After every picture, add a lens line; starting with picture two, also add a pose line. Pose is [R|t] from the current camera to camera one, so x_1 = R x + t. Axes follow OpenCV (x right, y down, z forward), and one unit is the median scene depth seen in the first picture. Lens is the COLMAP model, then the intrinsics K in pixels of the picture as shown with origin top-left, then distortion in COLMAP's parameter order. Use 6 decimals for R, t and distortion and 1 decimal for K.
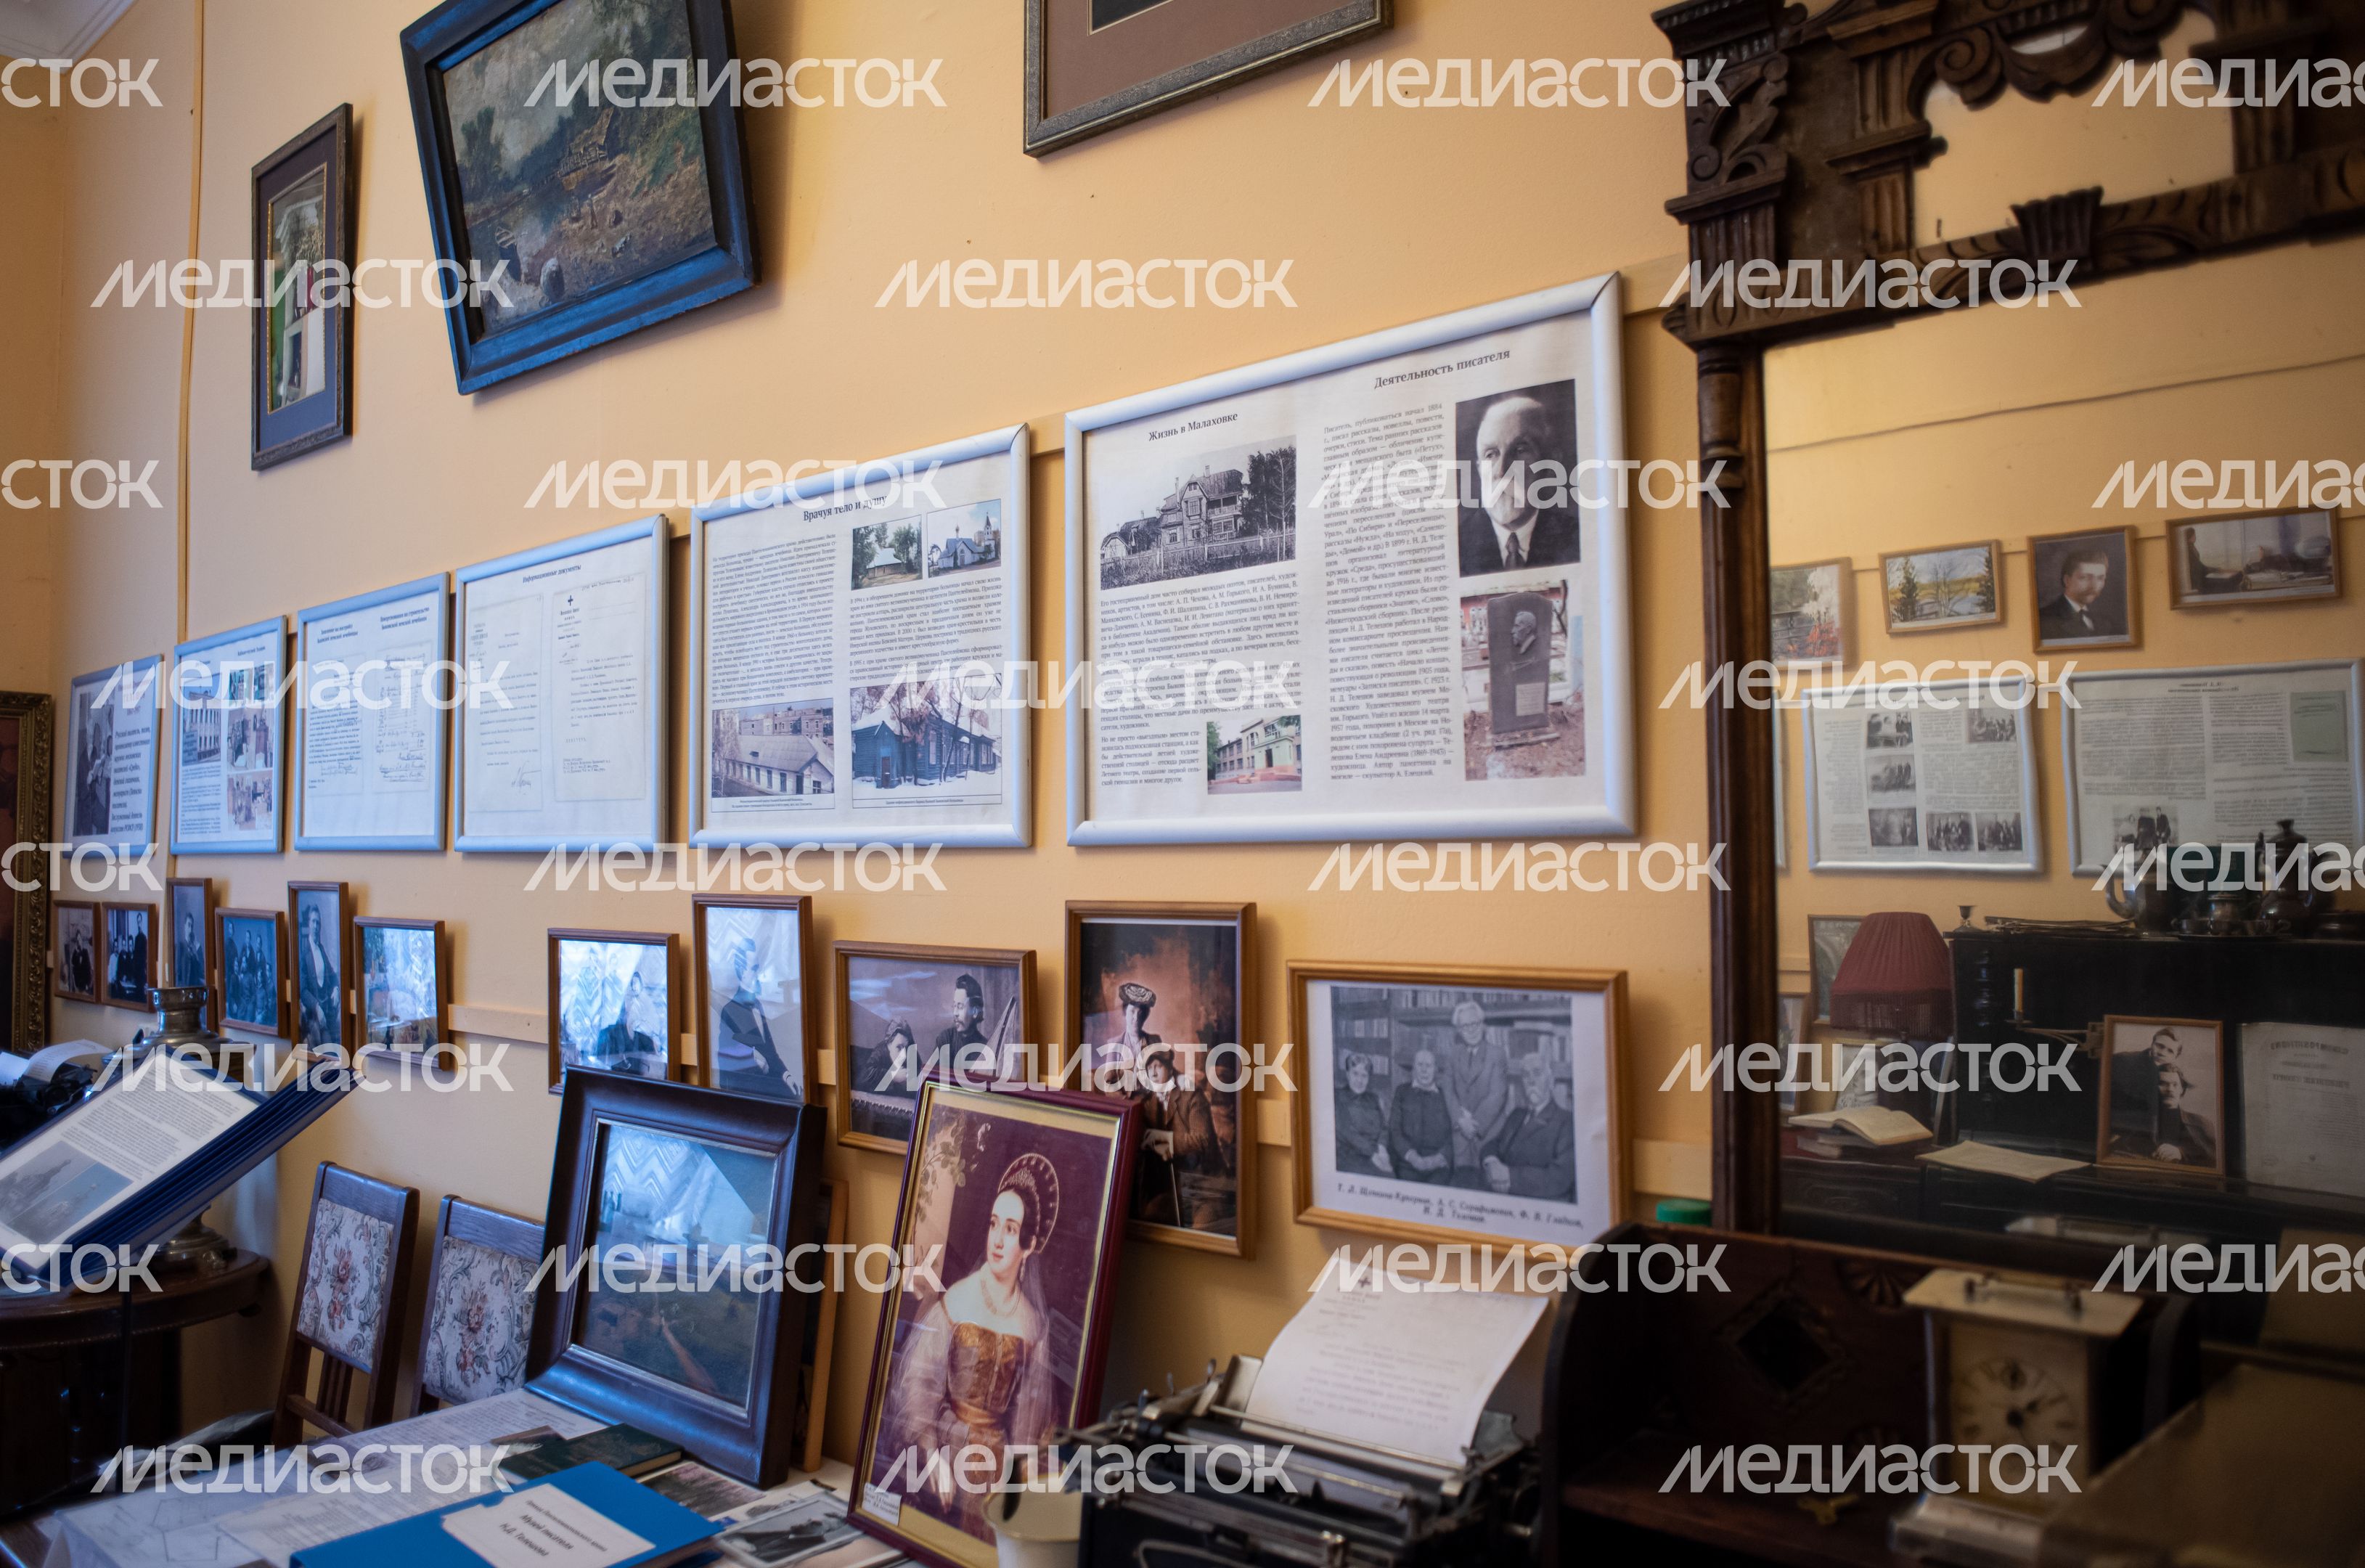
lens RADIAL K [[1698.3, 0, 1181.8], [0, 1698.3, 781.8], [0, 0, 1]] dist [-0.075835, 0.000004]
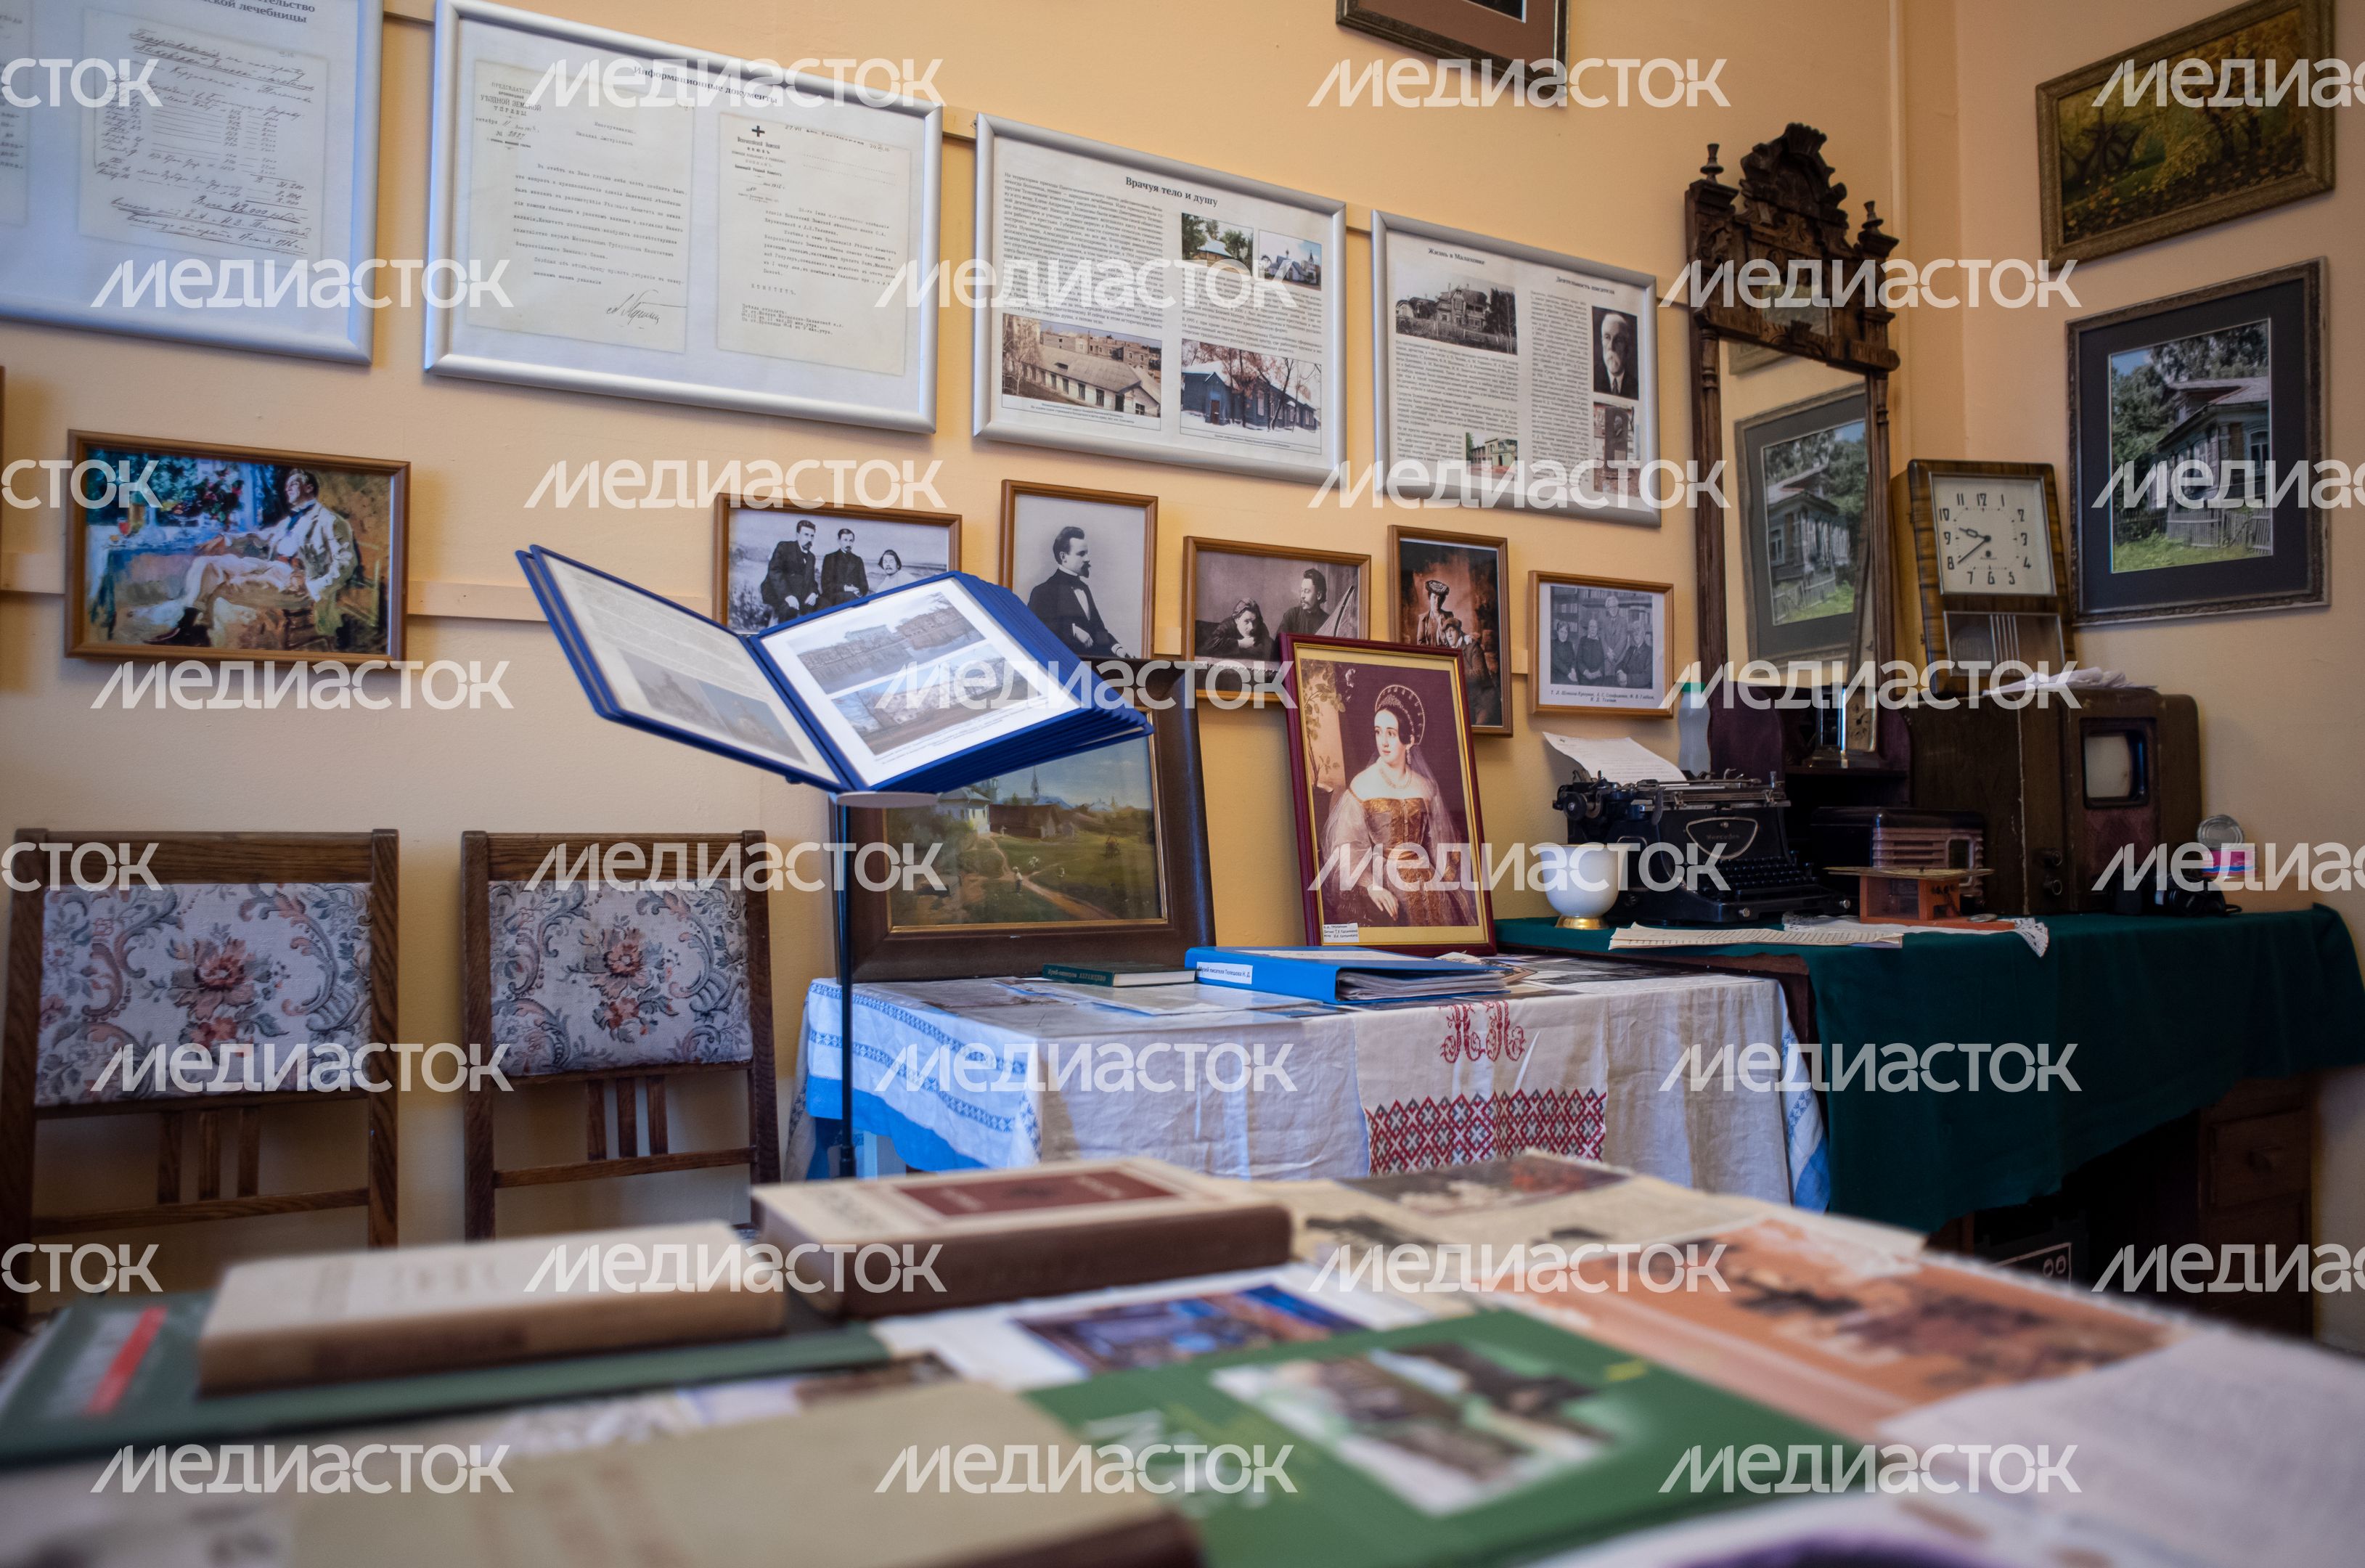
lens RADIAL K [[1698.3, 0, 1183.2], [0, 1698.3, 783.9], [0, 0, 1]] dist [-0.075835, 0.000004]
pose [[0.291864, 0.031161, 0.955952, -1.618745], [-0.041251, 0.998949, -0.019968, 0.350290], [-0.955570, -0.033606, 0.292843, 0.735727]]
